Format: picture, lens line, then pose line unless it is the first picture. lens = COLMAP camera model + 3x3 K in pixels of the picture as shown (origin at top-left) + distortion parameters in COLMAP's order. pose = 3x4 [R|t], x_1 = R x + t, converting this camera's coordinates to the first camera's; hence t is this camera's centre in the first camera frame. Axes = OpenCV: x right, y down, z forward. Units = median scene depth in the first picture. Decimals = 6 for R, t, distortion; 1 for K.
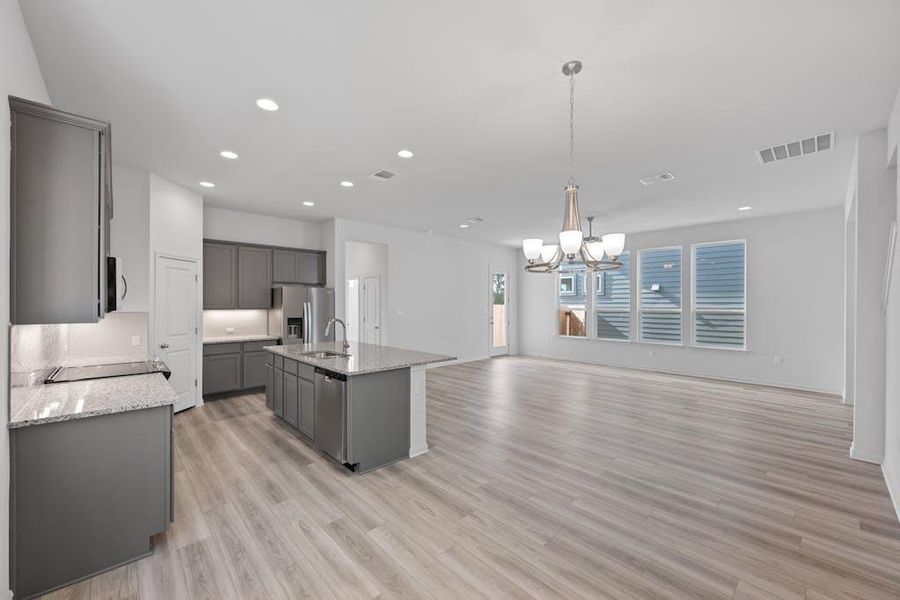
lens RADIAL K [[360.9, 0, 454.0], [0, 360.9, 302.8], [0, 0, 1]] dist [-0.000236, 0.000005]
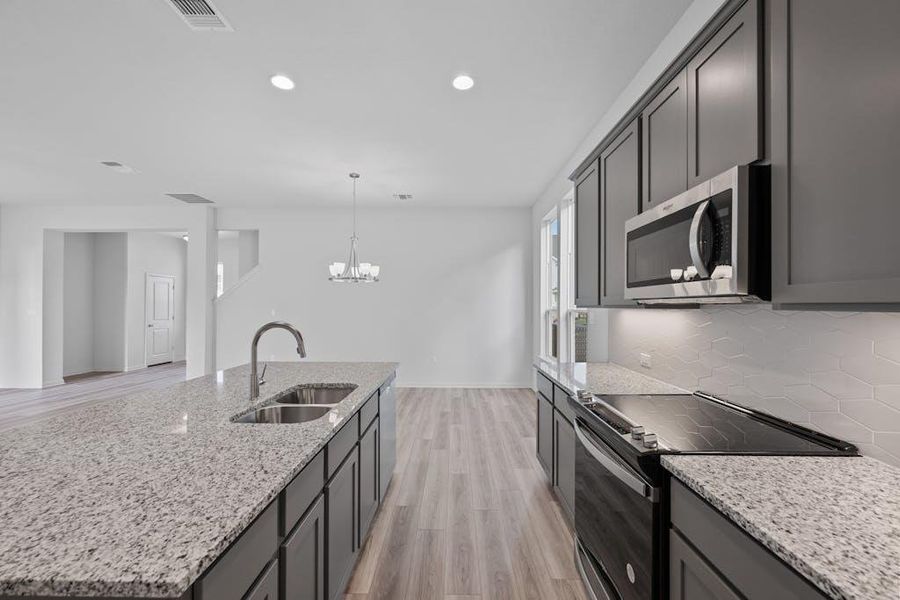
lens RADIAL K [[360.9, 0, 454.0], [0, 360.9, 302.8], [0, 0, 1]] dist [-0.000236, 0.000005]
pose [[-0.727108, 0.002366, 0.686519, -1.343906], [-0.002141, 0.999981, -0.005715, 0.038398], [-0.686520, -0.005625, -0.727089, 1.994264]]
